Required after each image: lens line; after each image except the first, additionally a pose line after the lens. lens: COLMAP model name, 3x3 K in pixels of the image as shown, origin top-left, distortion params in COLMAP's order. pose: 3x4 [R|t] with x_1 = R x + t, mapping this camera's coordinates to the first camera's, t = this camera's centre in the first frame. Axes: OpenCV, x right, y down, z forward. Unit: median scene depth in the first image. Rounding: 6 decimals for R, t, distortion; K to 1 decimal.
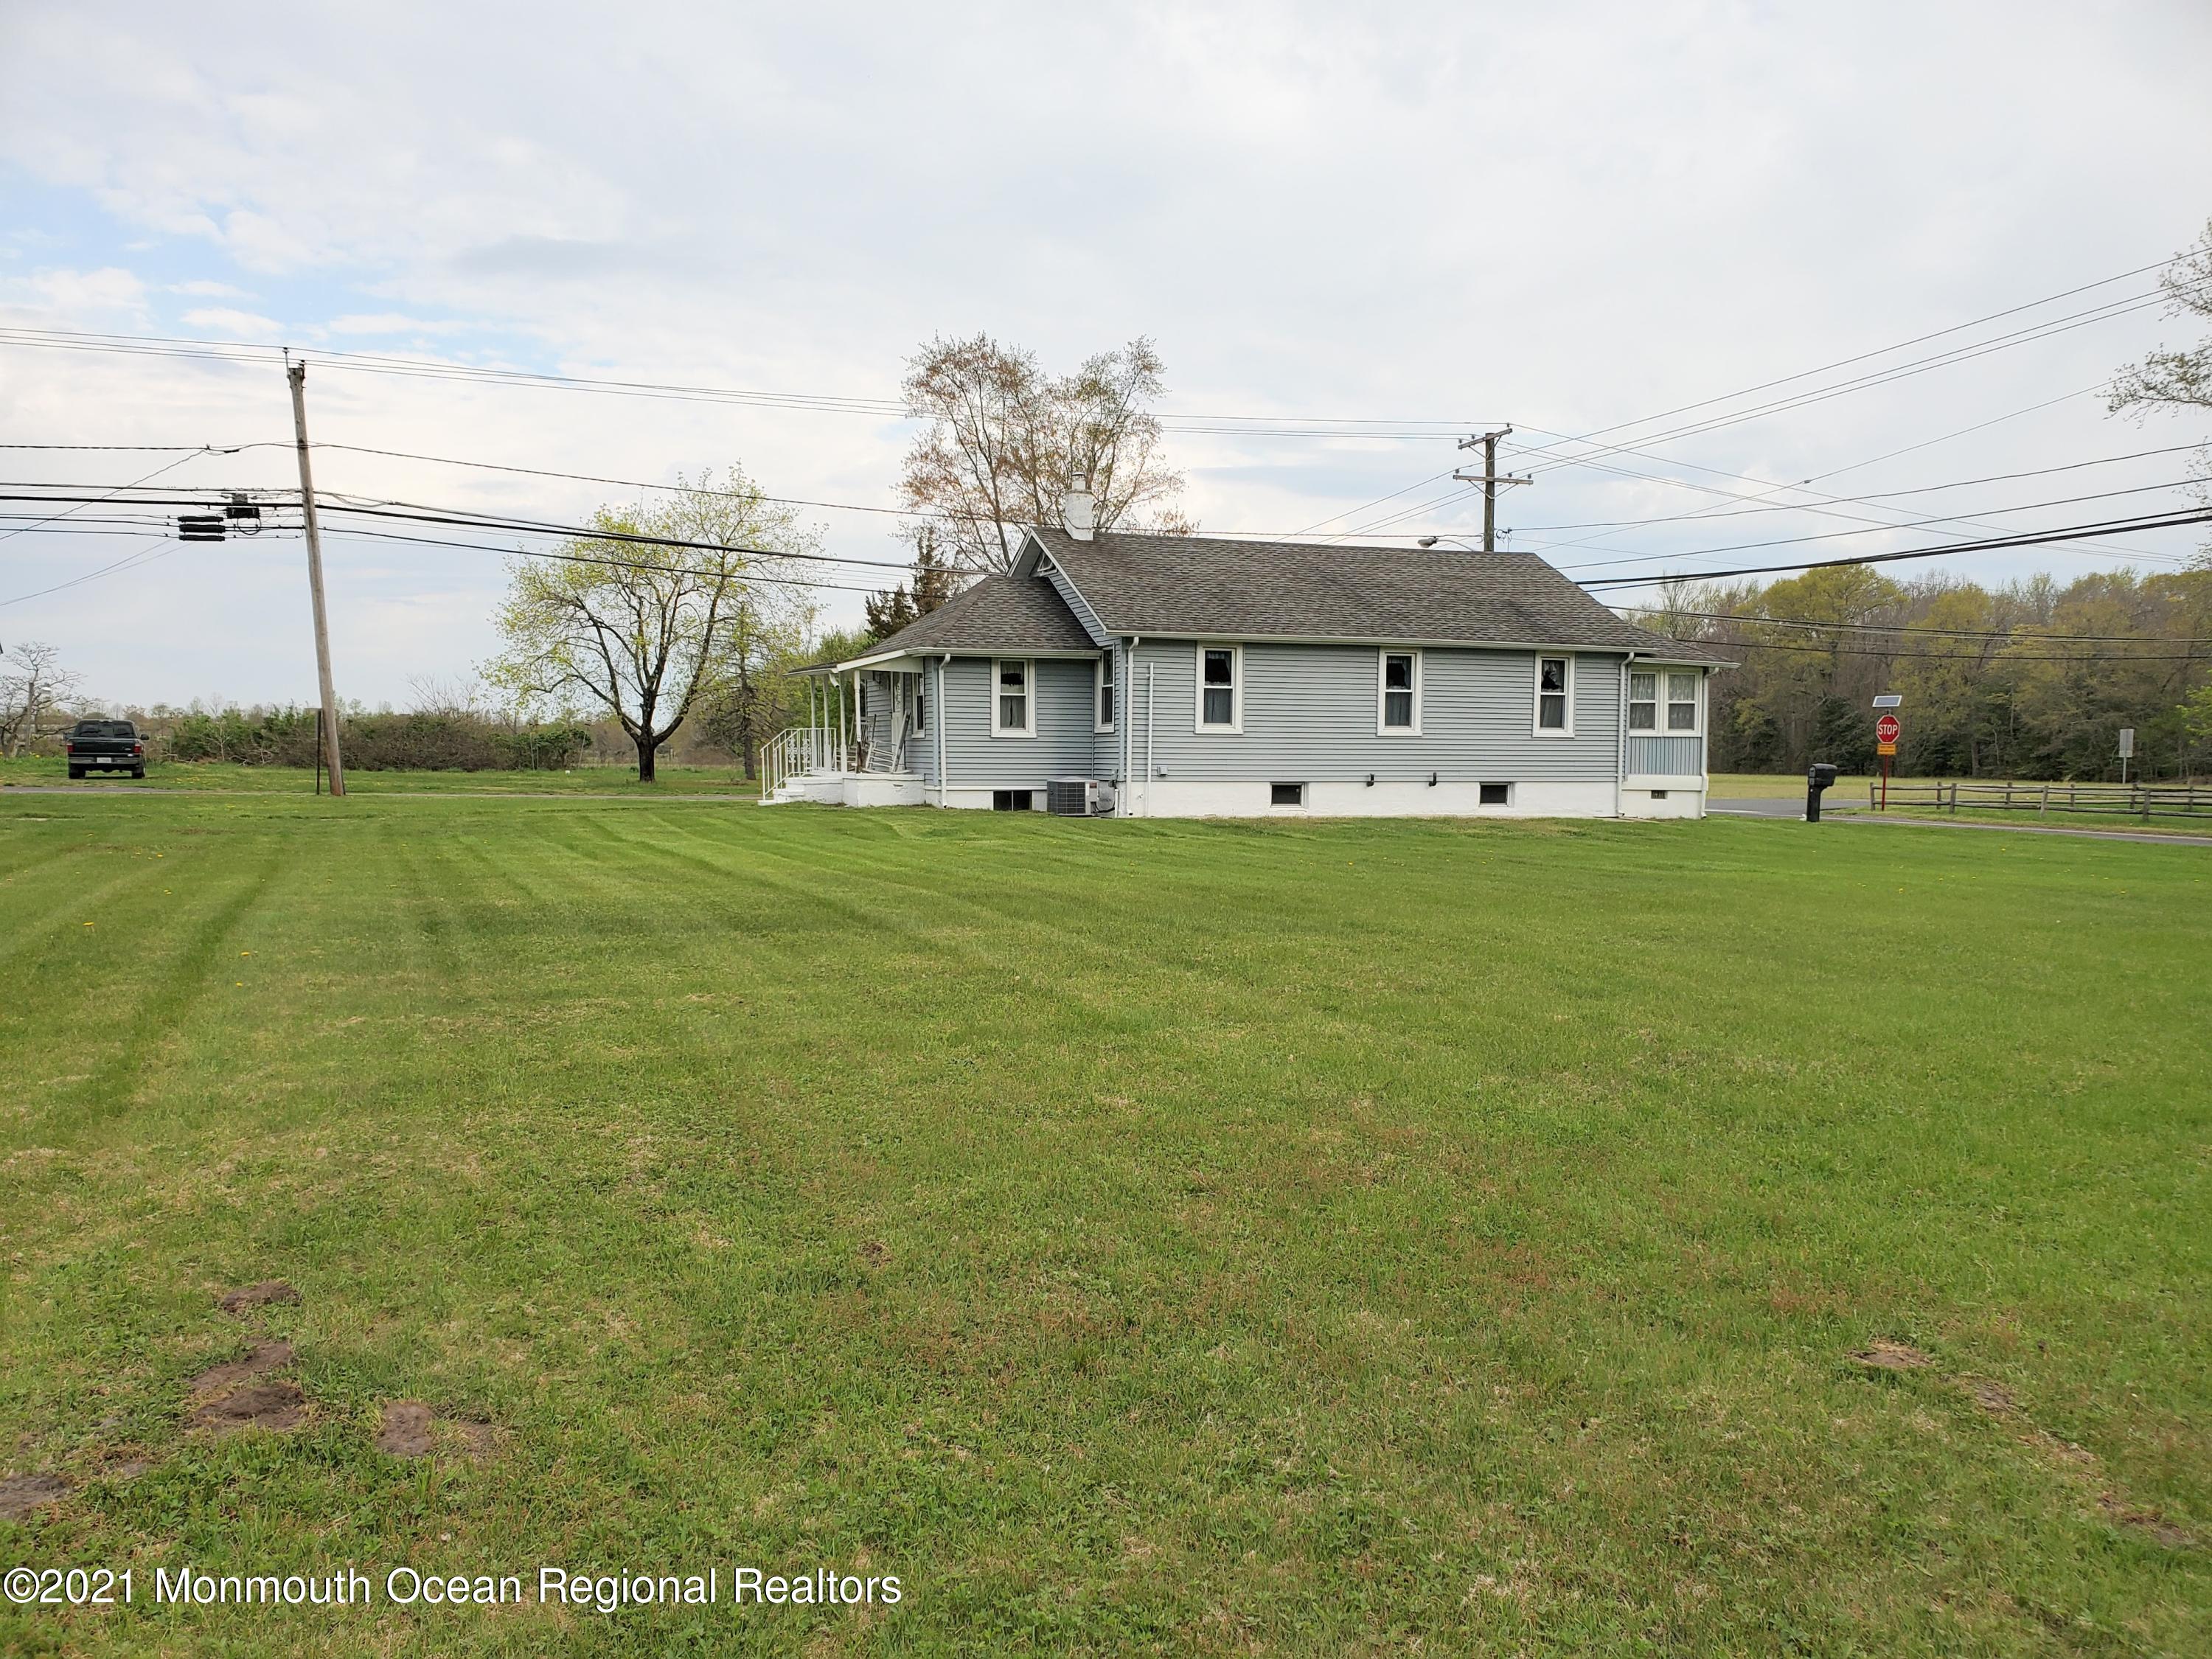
lens RADIAL K [[1720.5, 0, 1084.1], [0, 1720.5, 839.5], [0, 0, 1]] dist [0.042736, -0.042462]
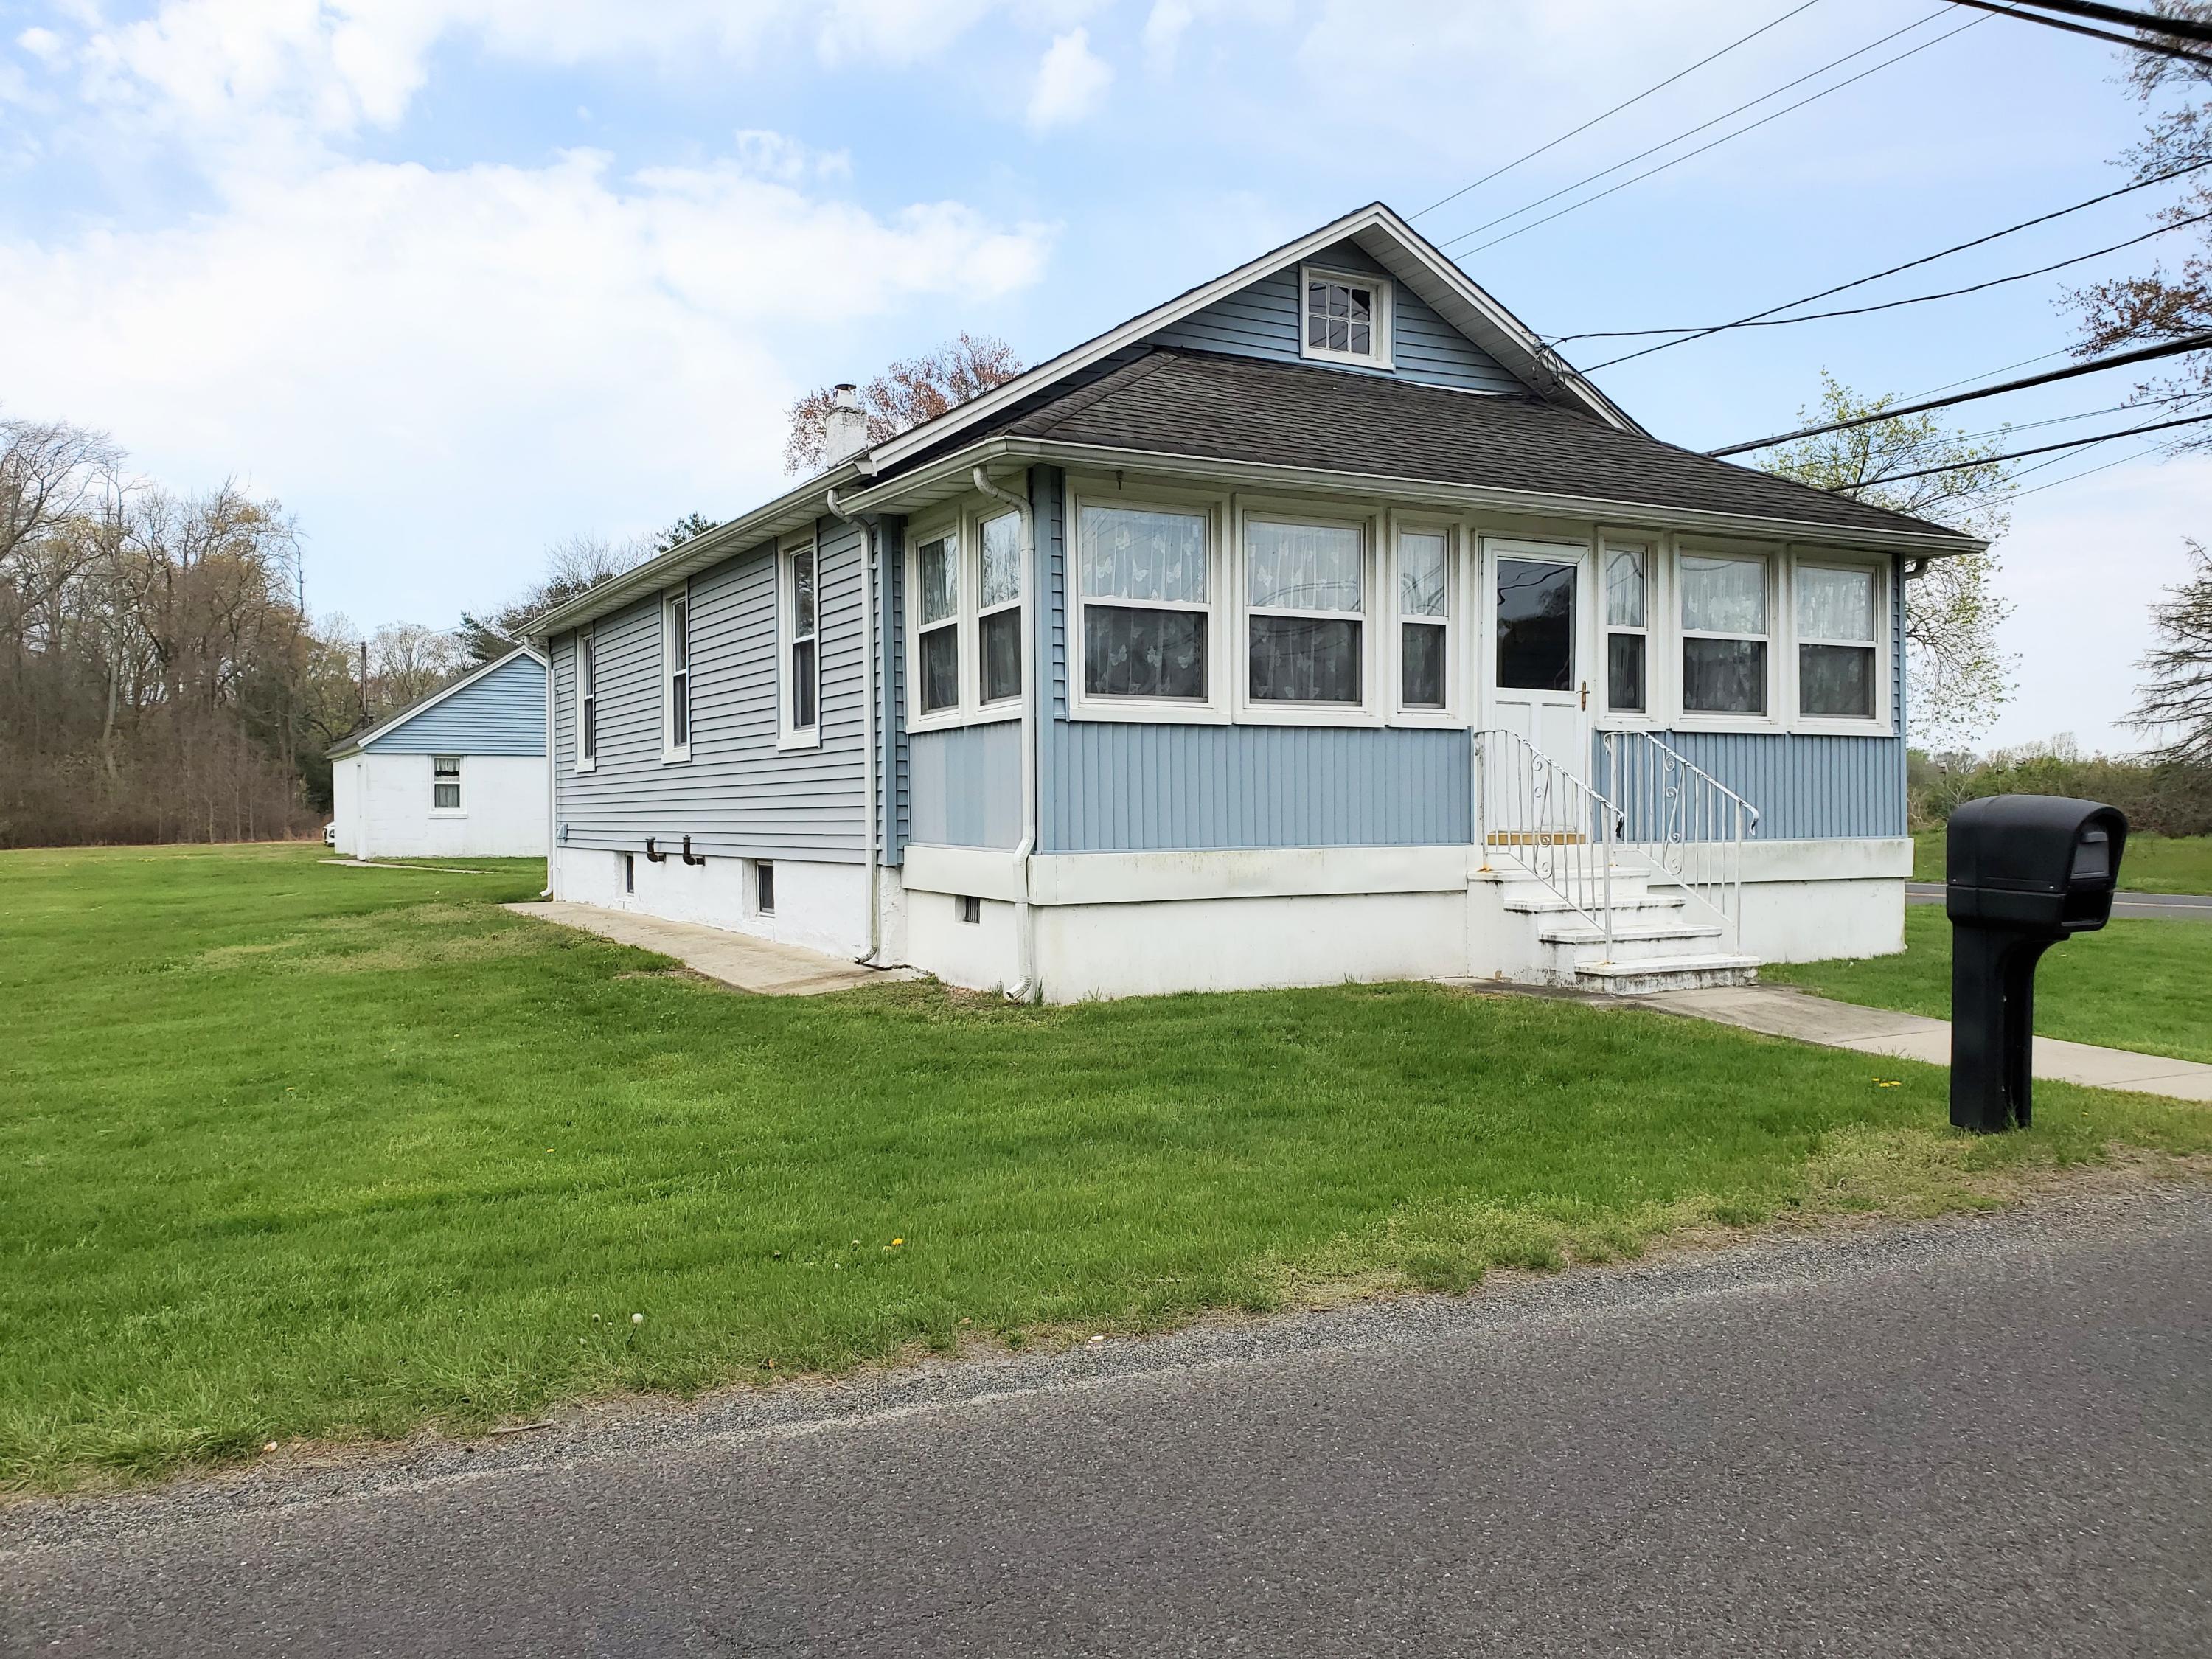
lens RADIAL K [[1720.5, 0, 1076.6], [0, 1720.5, 834.8], [0, 0, 1]] dist [0.042736, -0.042462]
pose [[0.124852, 0.004541, -0.992165, 0.651726], [-0.034072, 0.999419, 0.000287, -0.040613], [0.991590, 0.033769, 0.124935, 0.986628]]
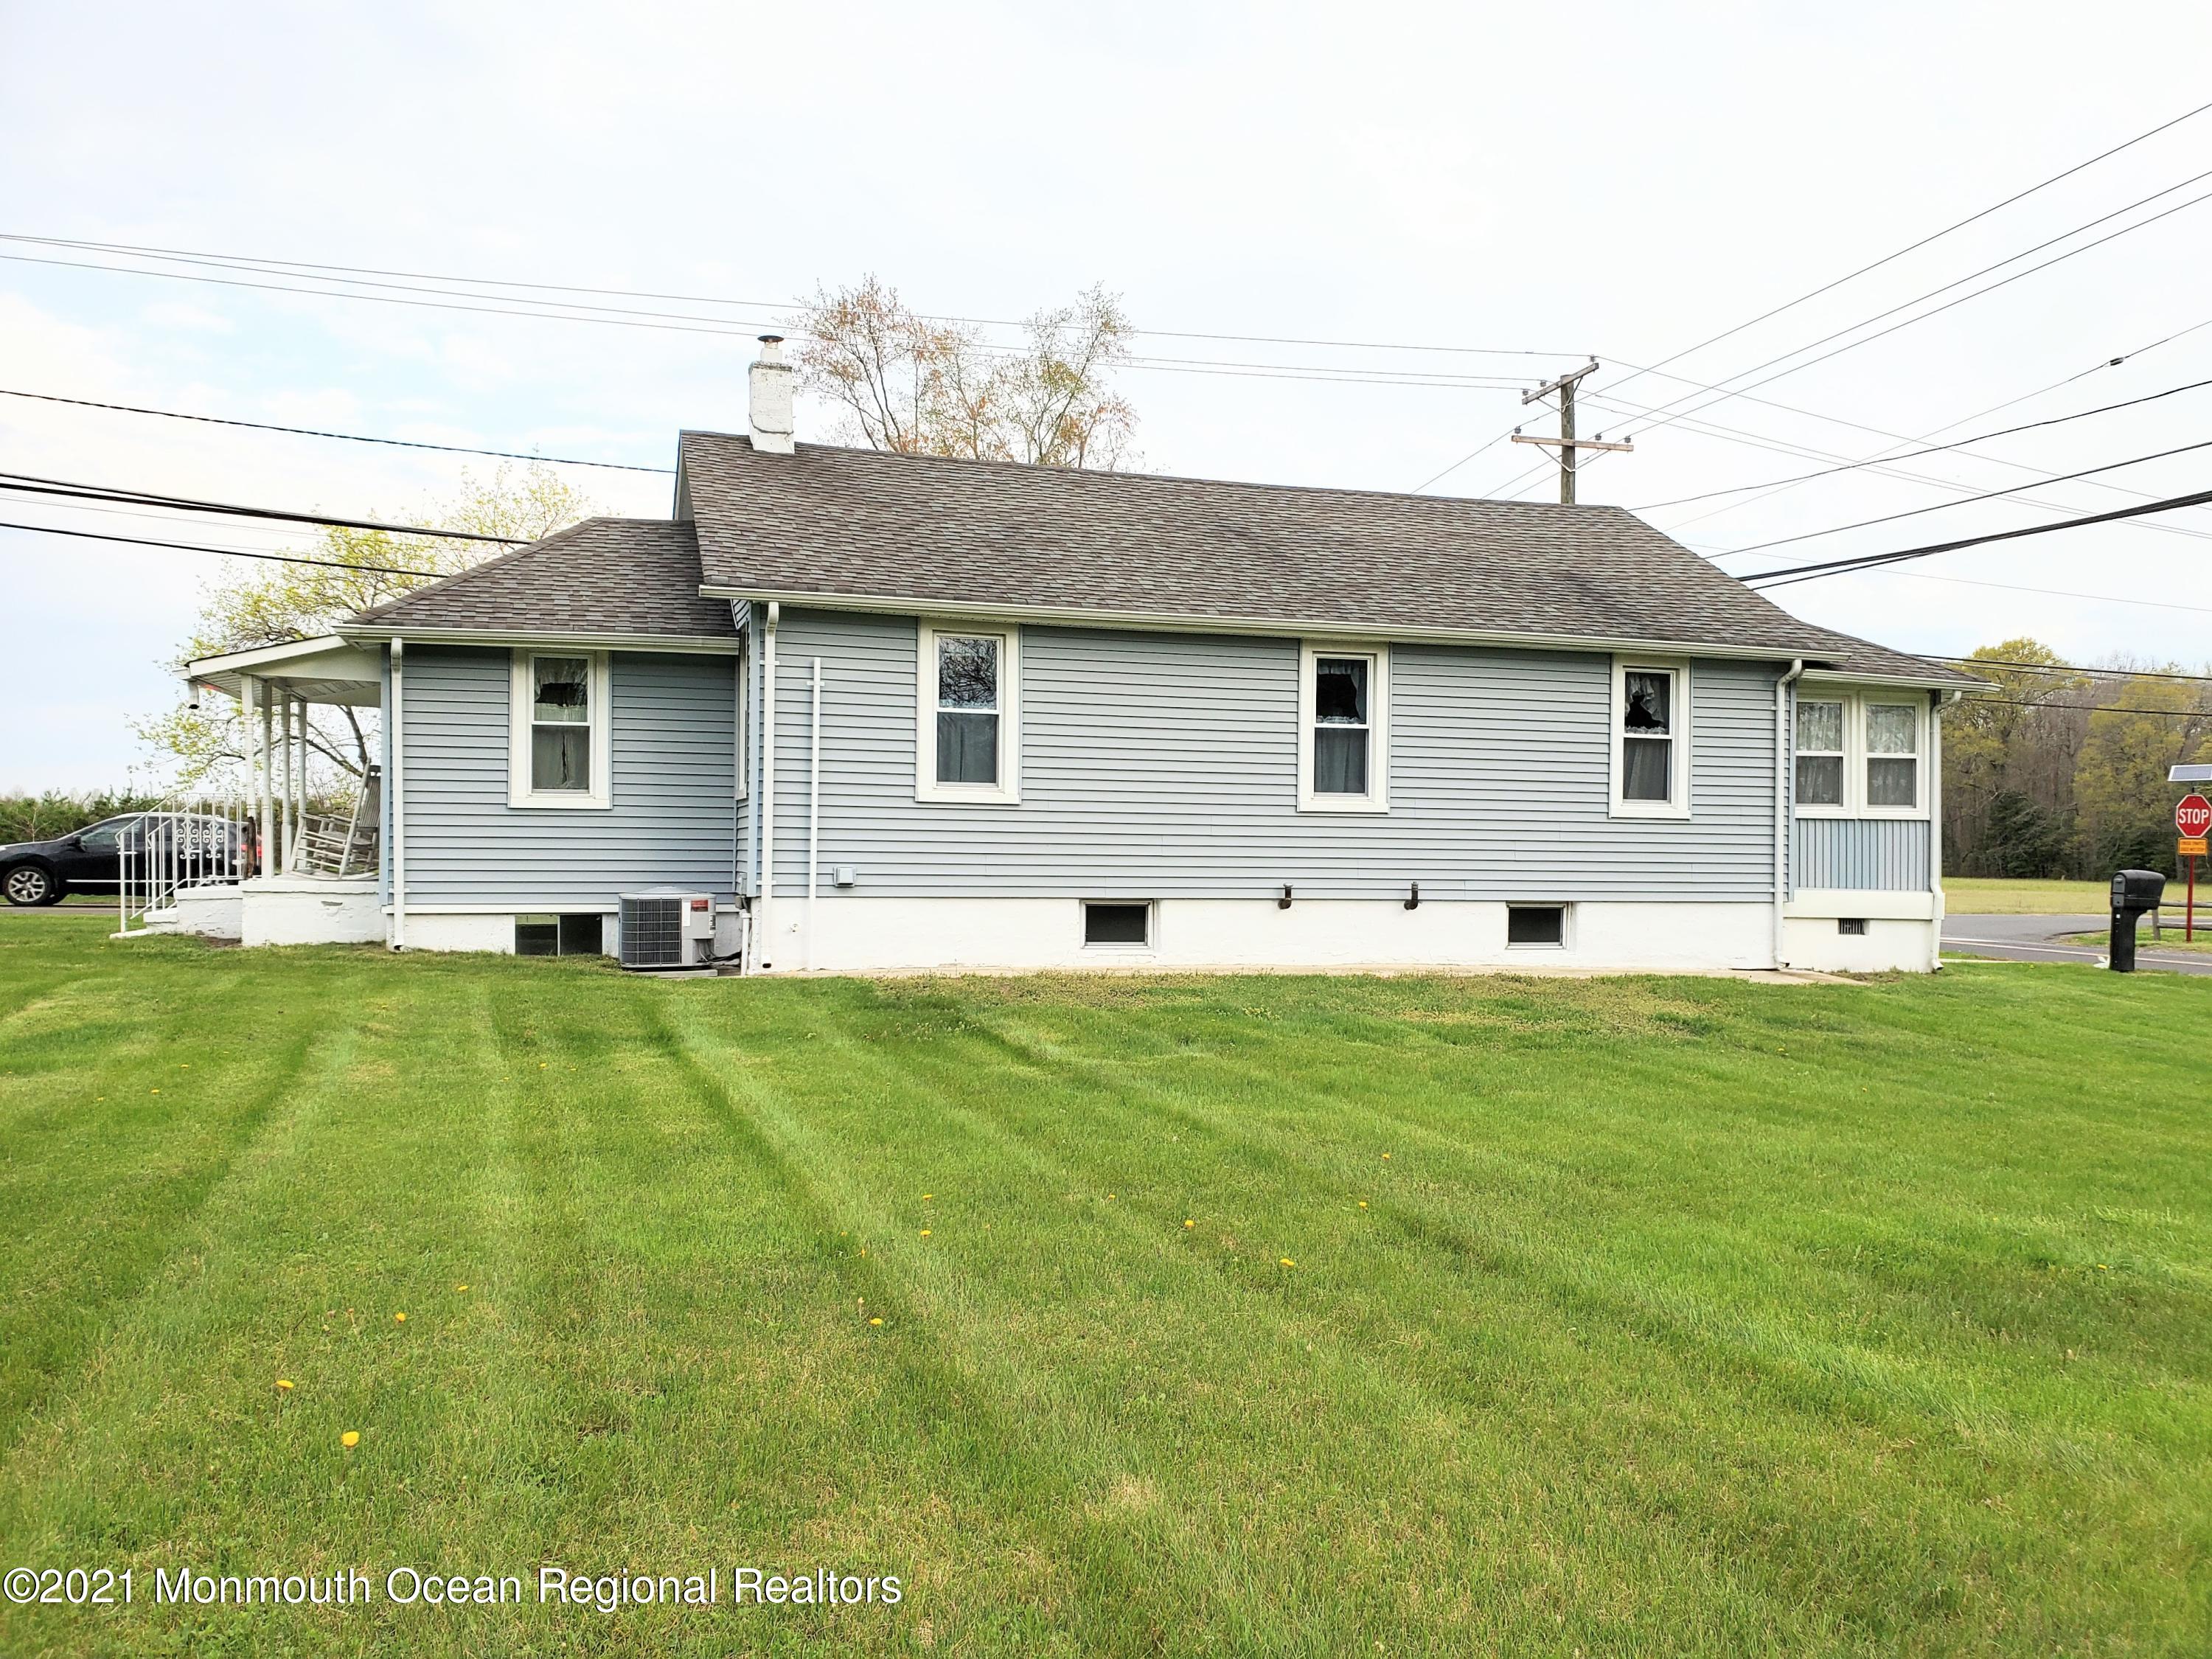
lens RADIAL K [[1720.5, 0, 1119.0], [0, 1720.5, 822.3], [0, 0, 1]] dist [0.042736, -0.042462]
pose [[0.998438, 0.004798, -0.055670, 0.135798], [-0.008416, 0.997854, -0.064933, -0.021468], [0.055239, 0.065300, 0.996336, 0.452583]]
